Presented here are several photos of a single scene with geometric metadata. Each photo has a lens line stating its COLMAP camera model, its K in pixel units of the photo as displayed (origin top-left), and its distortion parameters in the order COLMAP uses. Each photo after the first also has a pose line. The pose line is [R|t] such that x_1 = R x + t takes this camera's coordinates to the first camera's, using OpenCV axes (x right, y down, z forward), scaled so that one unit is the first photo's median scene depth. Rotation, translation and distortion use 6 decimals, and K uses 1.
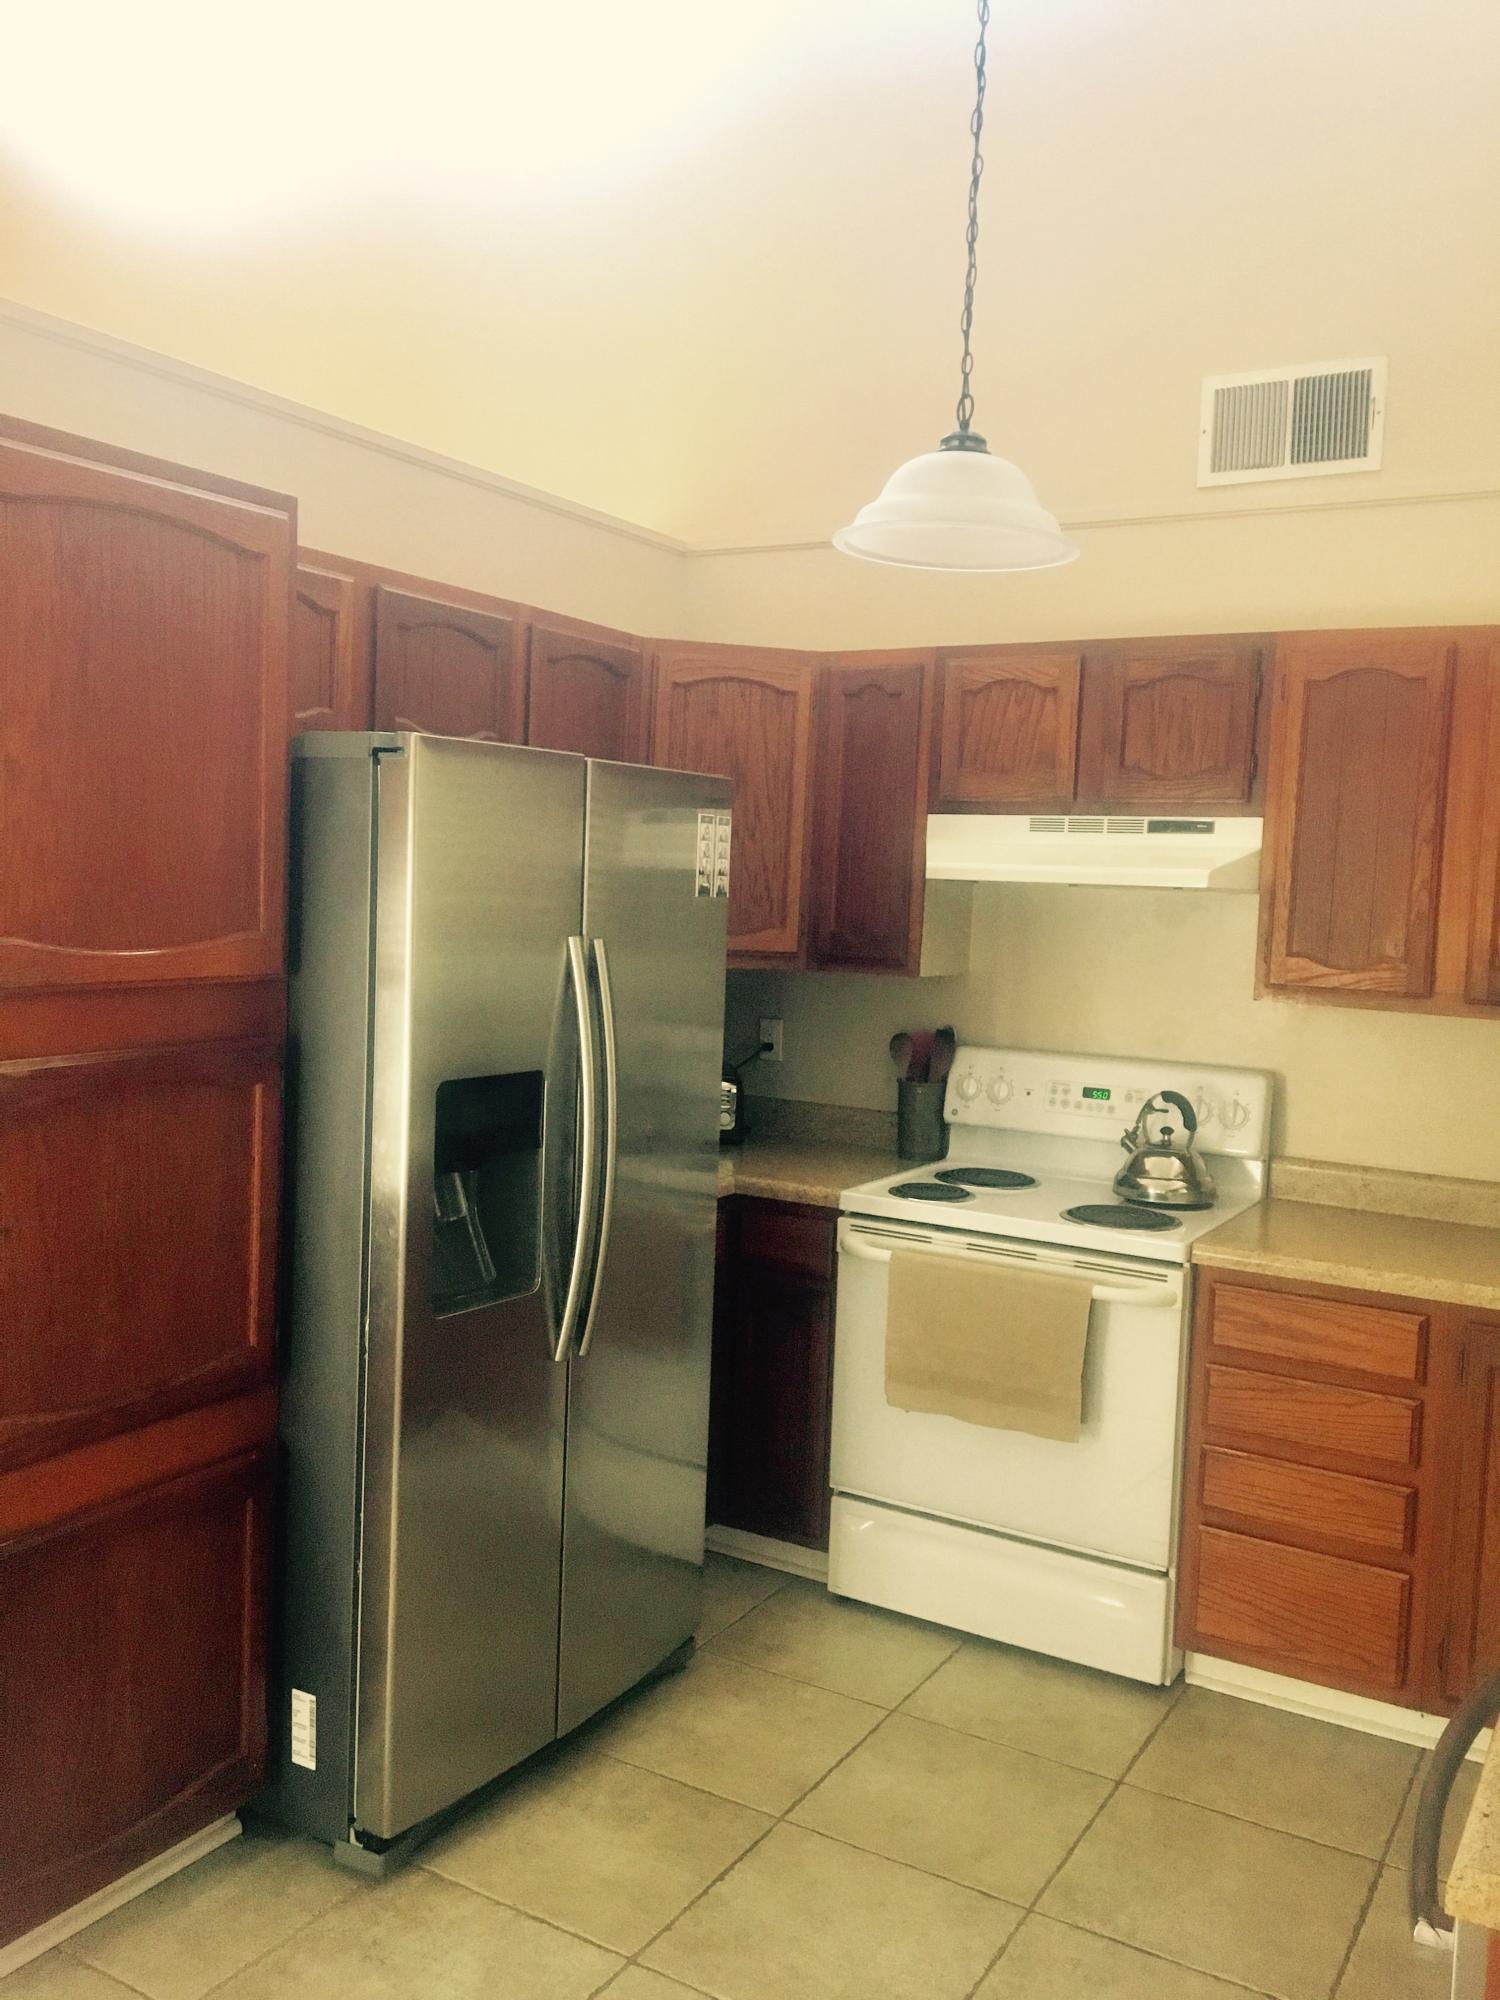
lens RADIAL K [[1684.7, 0, 750.0], [0, 1684.7, 1000.0], [0, 0, 1]] dist [0.096058, -0.160795]
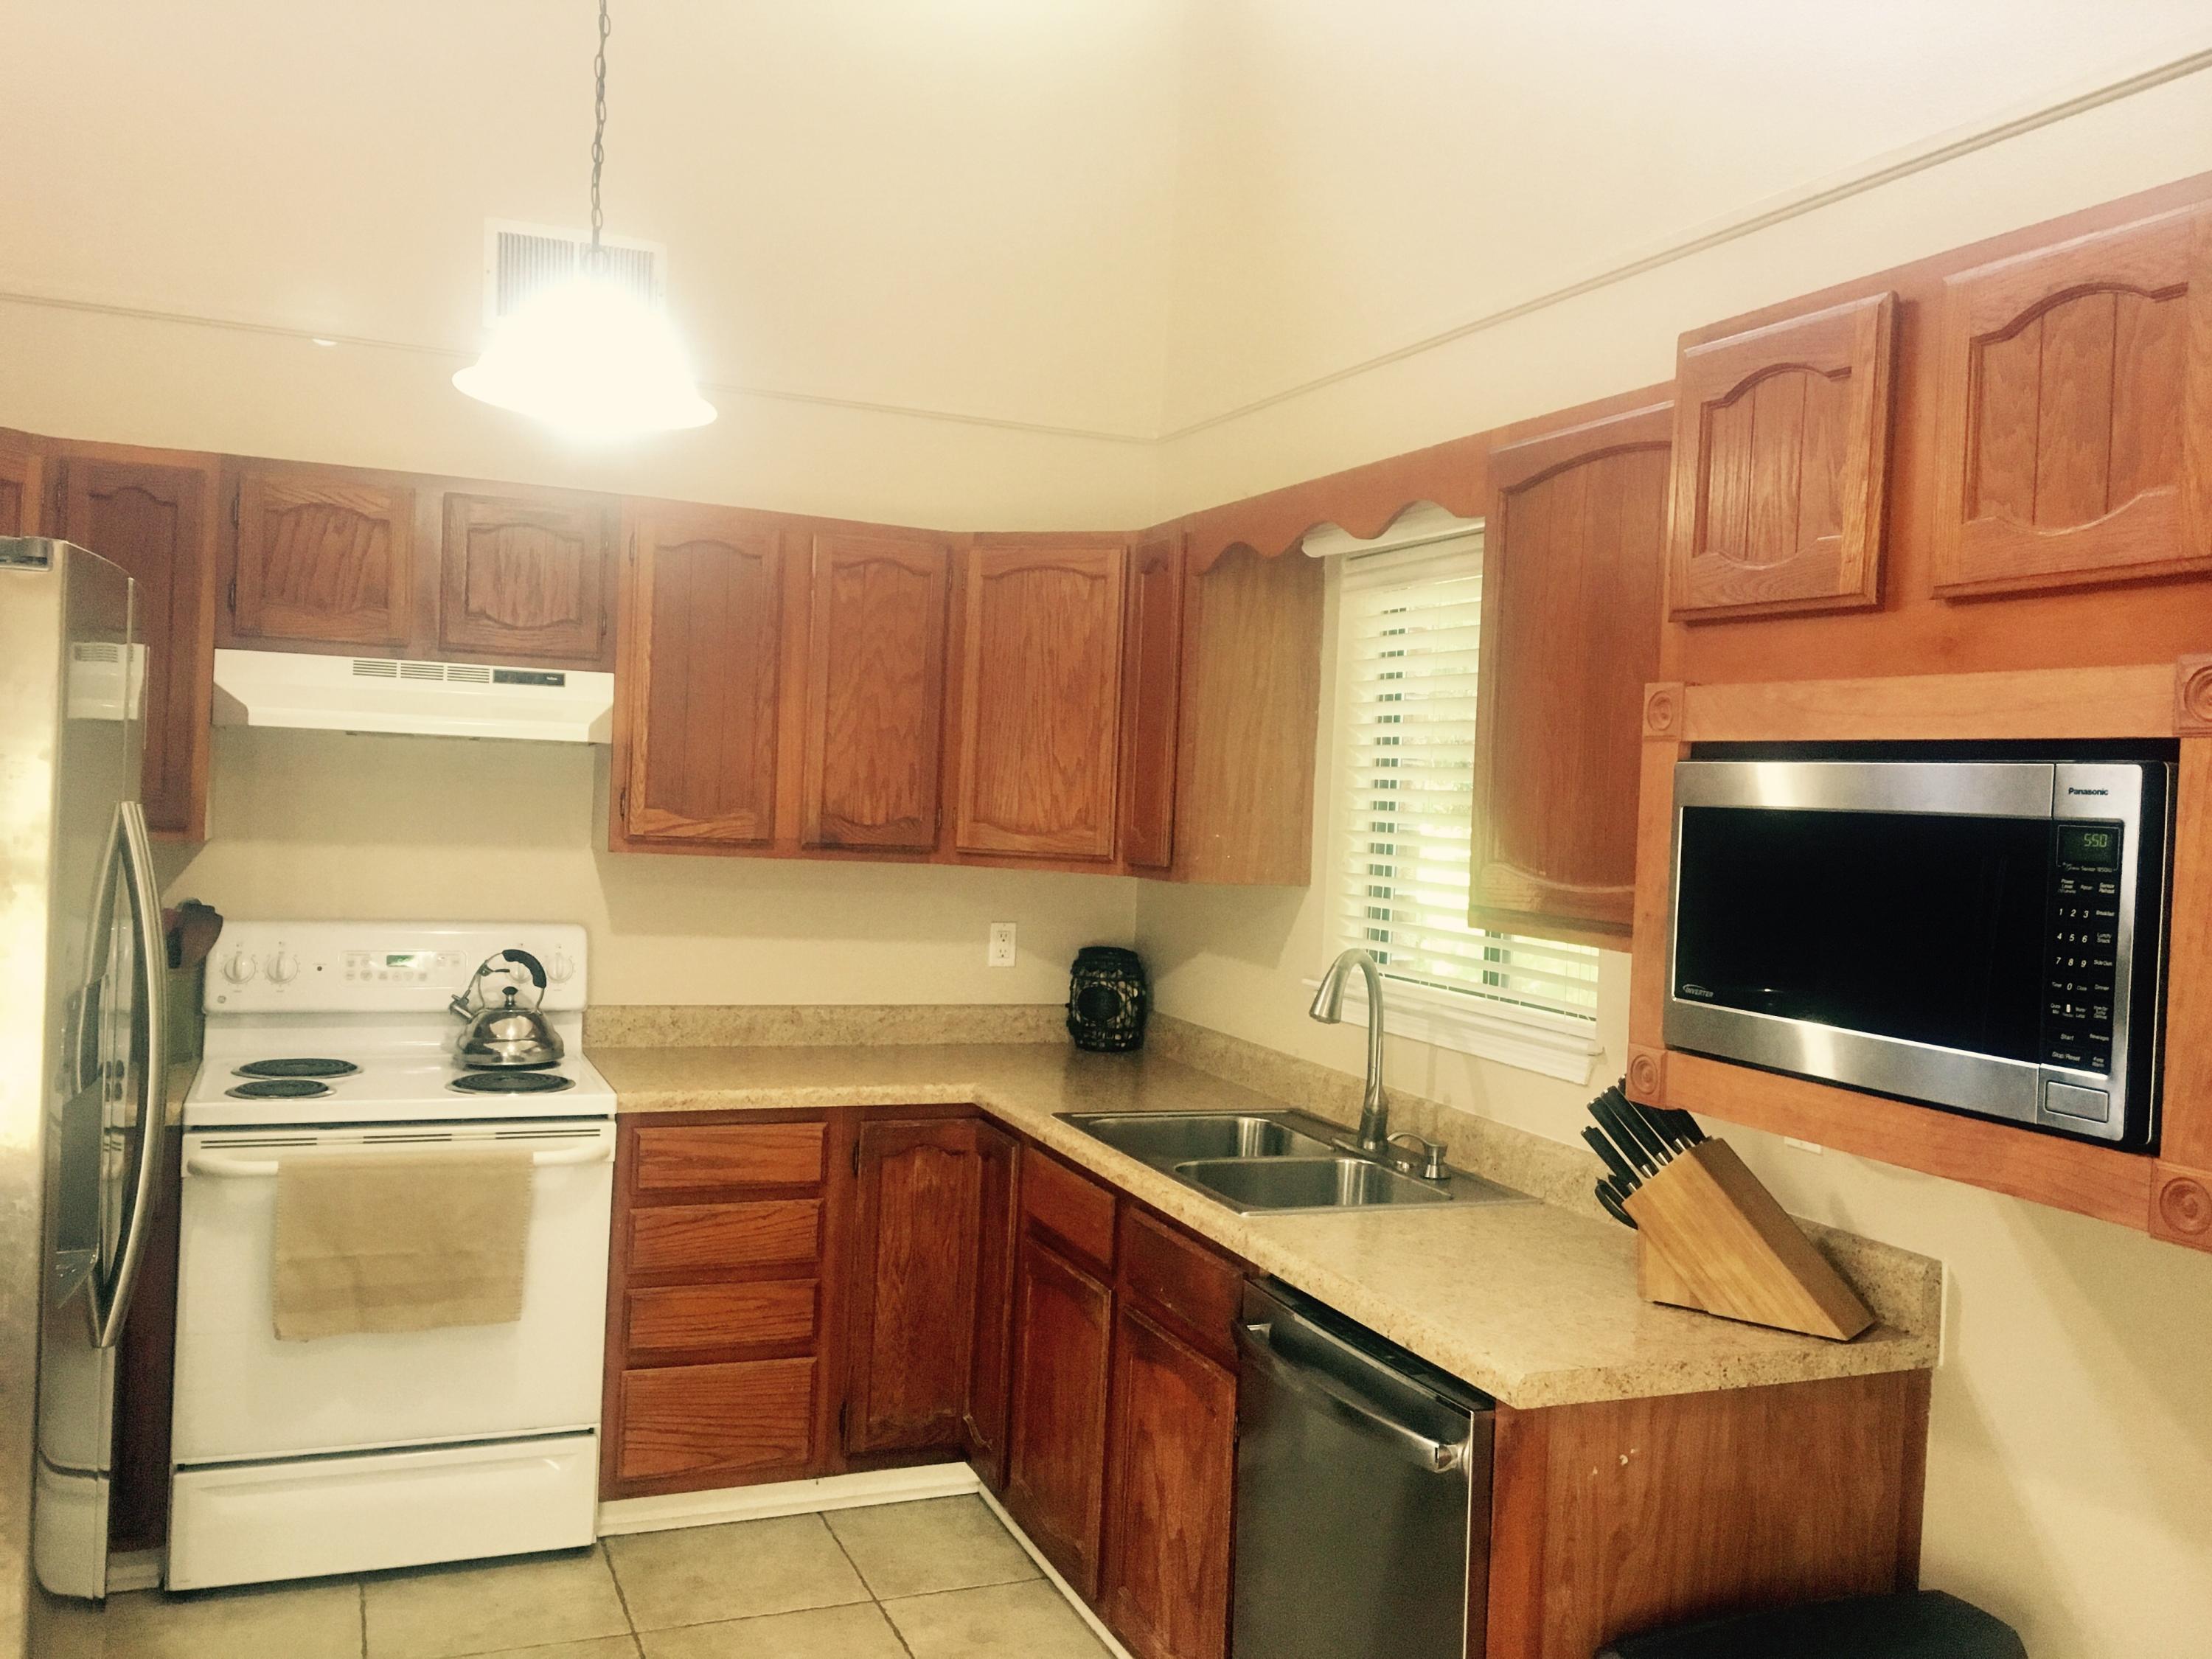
lens RADIAL K [[1863.3, 0, 1106.0], [0, 1863.3, 829.5], [0, 0, 1]] dist [0.096058, -0.160795]
pose [[0.602328, -0.030510, 0.797666, -0.419719], [0.037931, 0.999234, 0.009578, -0.012691], [-0.797347, 0.024487, 0.603024, 0.082852]]
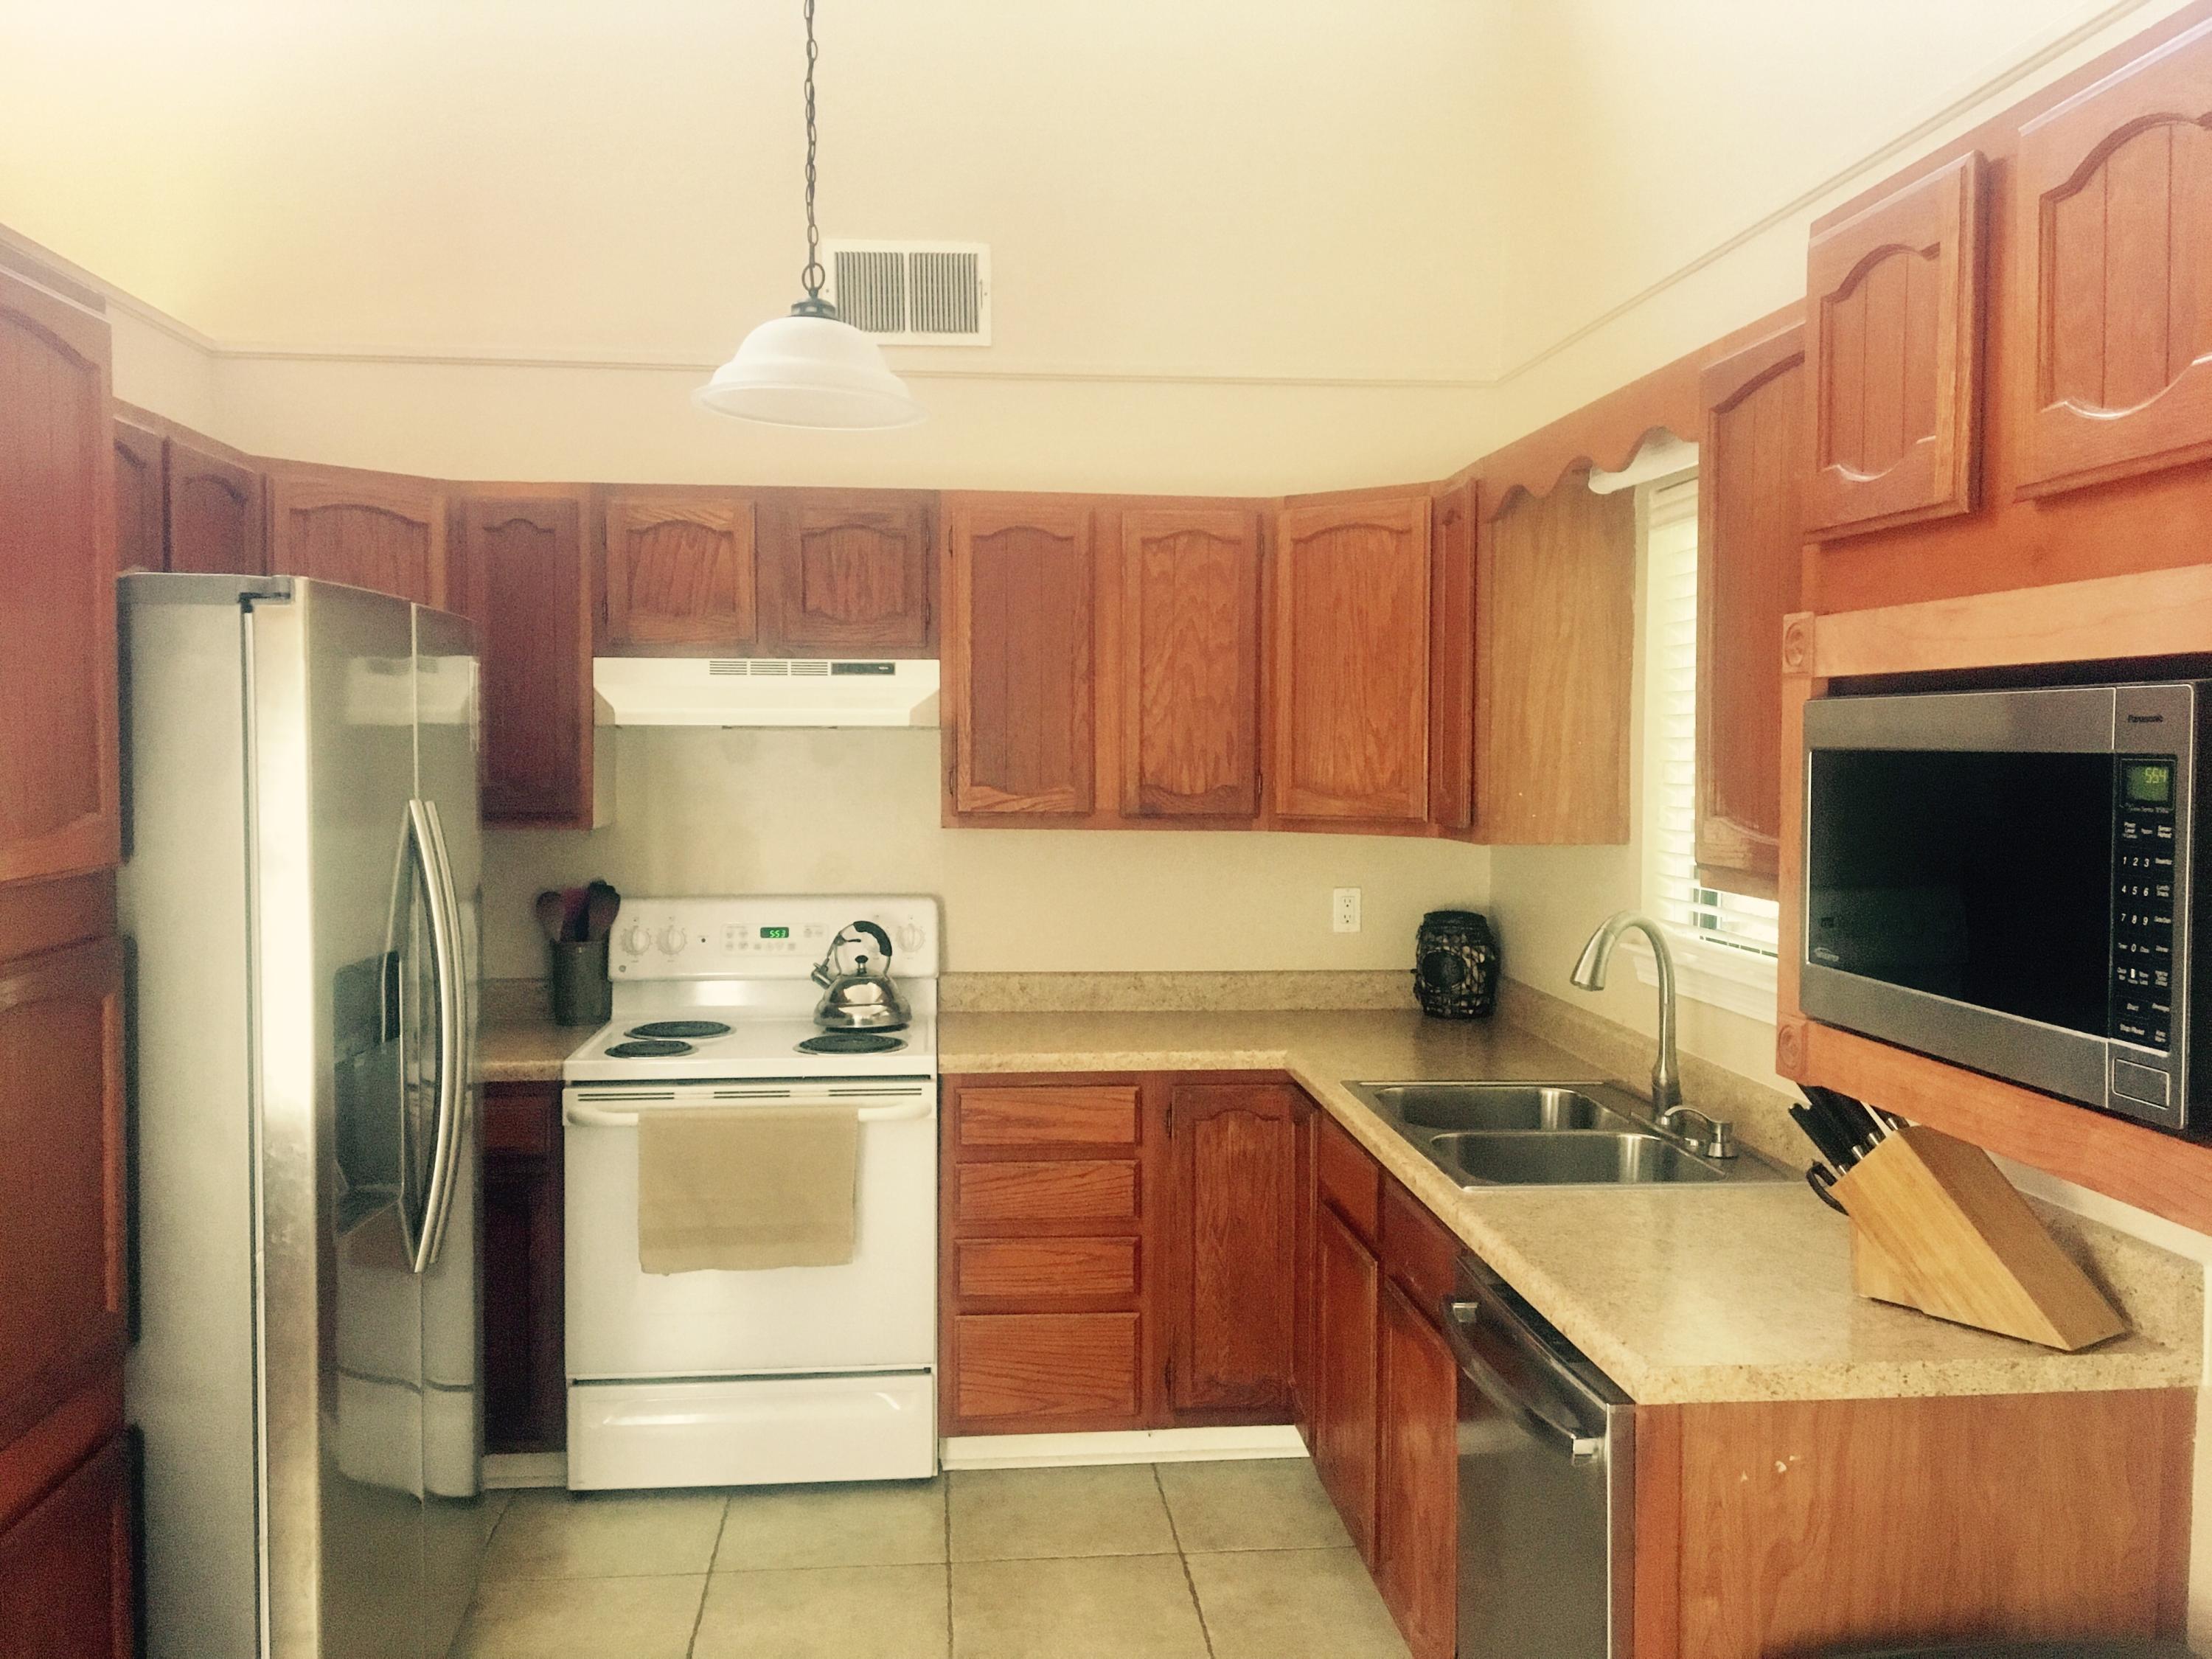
lens RADIAL K [[1863.3, 0, 1106.0], [0, 1863.3, 829.5], [0, 0, 1]] dist [0.096058, -0.160795]
pose [[0.811892, -0.065769, 0.580092, -0.306743], [0.072364, 0.997309, 0.011791, -0.005457], [-0.579306, 0.032405, 0.814466, -0.028248]]
